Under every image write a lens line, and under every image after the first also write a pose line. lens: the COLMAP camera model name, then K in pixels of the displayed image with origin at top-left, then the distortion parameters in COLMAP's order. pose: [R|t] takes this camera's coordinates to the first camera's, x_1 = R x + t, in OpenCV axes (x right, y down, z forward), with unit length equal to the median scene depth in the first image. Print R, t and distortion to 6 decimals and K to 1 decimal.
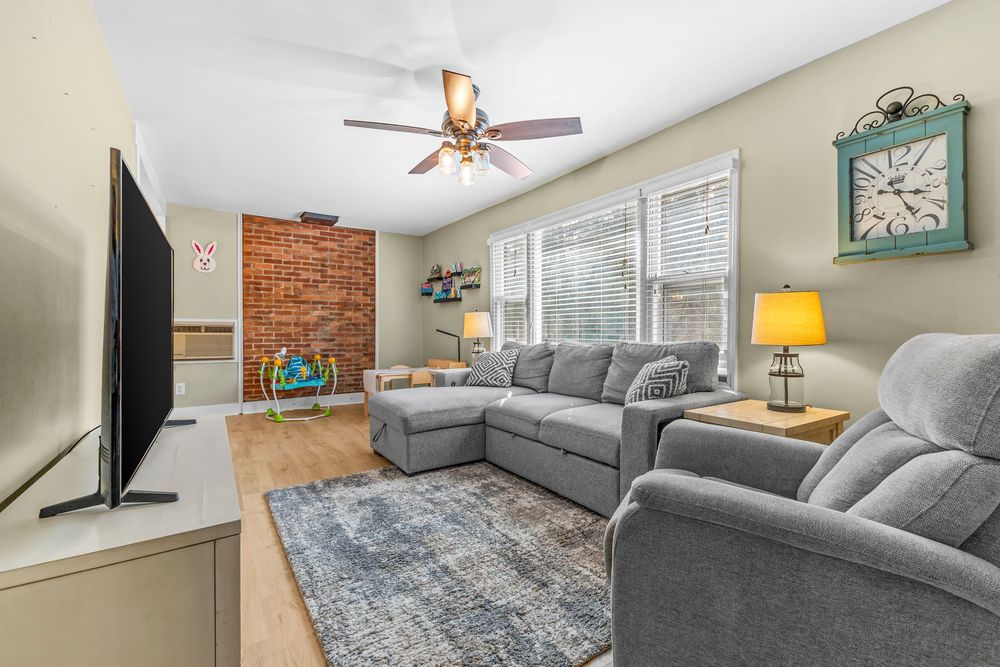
lens RADIAL K [[431.5, 0, 506.2], [0, 431.5, 324.0], [0, 0, 1]] dist [0.008458, 0.000927]
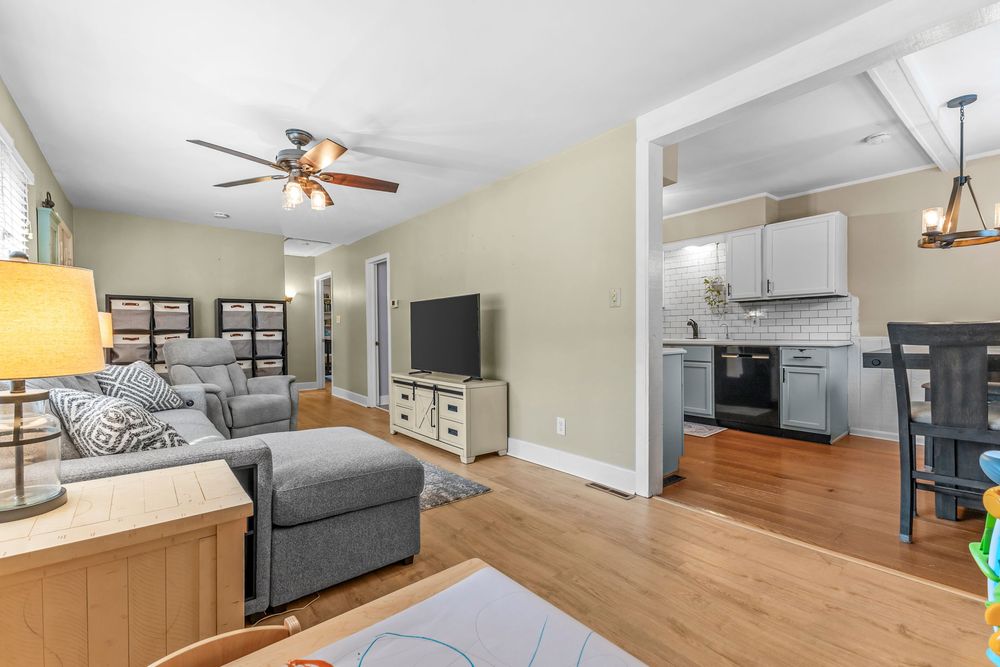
lens RADIAL K [[431.5, 0, 494.0], [0, 431.5, 336.3], [0, 0, 1]] dist [0.008458, 0.000927]
pose [[-0.997535, 0.011952, -0.069147, -0.510134], [0.012124, 0.999924, -0.002064, 0.024399], [0.069117, -0.002898, -0.997604, 2.104010]]
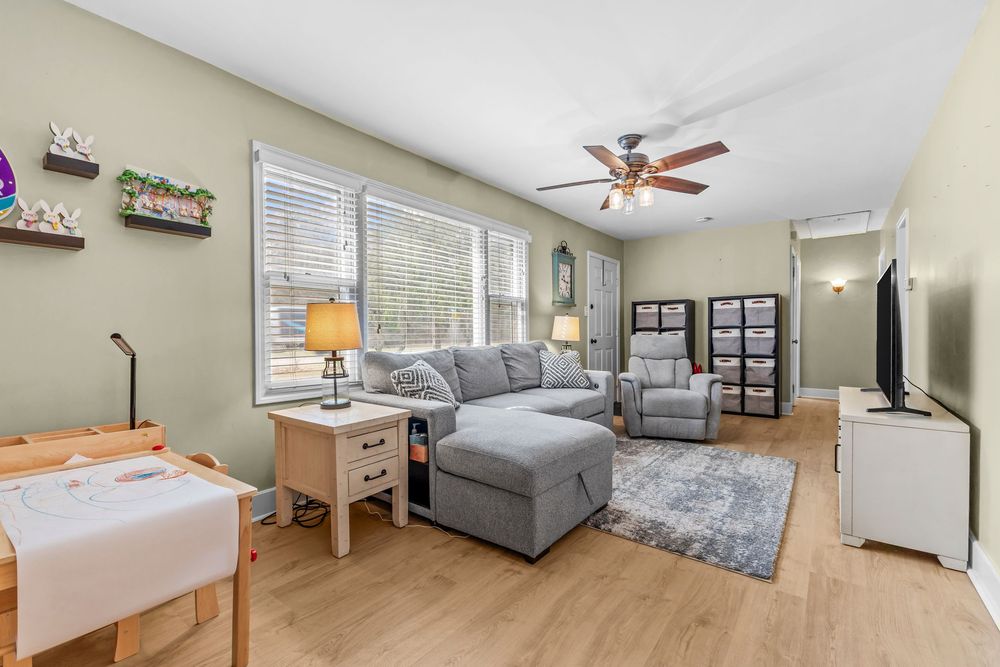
lens RADIAL K [[431.5, 0, 502.3], [0, 431.5, 334.7], [0, 0, 1]] dist [0.008458, 0.000927]
pose [[-0.310206, 0.007997, 0.950636, -1.086949], [0.000324, 0.999965, -0.008306, 0.028876], [-0.950669, -0.002269, -0.310197, 1.636210]]
